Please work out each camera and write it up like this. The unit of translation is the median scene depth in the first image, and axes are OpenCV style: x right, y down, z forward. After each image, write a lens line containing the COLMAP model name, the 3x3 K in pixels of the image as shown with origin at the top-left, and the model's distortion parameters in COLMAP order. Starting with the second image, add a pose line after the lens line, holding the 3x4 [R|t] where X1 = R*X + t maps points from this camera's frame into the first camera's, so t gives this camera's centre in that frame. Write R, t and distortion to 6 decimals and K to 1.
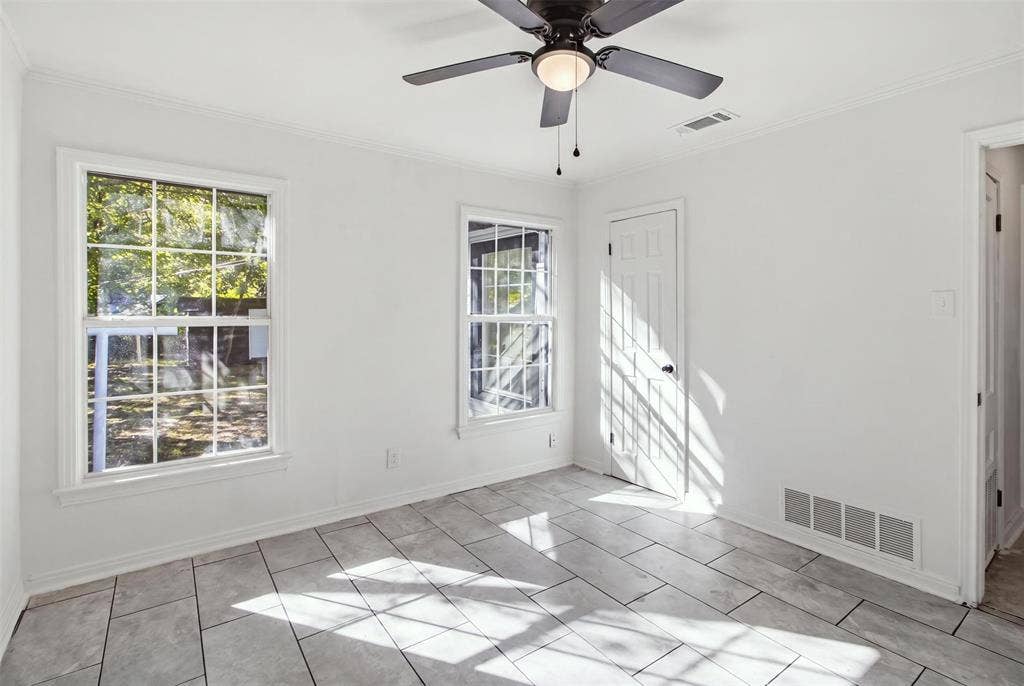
lens RADIAL K [[482.4, 0, 510.5], [0, 482.4, 322.2], [0, 0, 1]] dist [-0.030792, 0.023050]
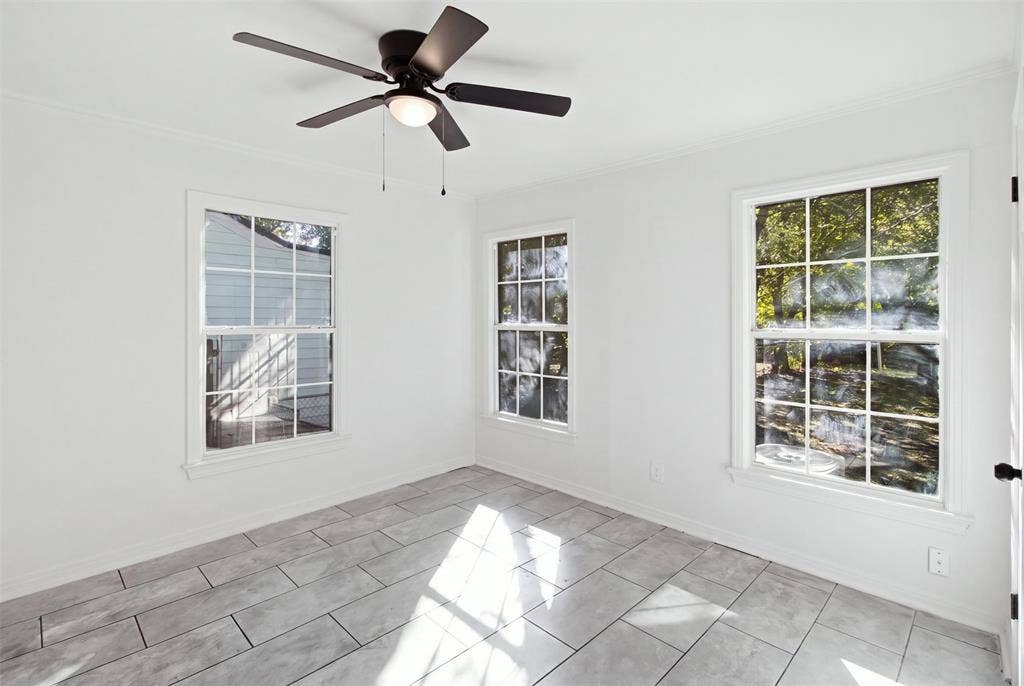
lens RADIAL K [[482.4, 0, 510.5], [0, 482.4, 322.2], [0, 0, 1]] dist [-0.030792, 0.023050]
pose [[0.173272, 0.002886, -0.984870, 0.783427], [-0.034473, 0.999401, -0.003136, -0.009955], [0.984270, 0.034495, 0.173268, 0.622586]]
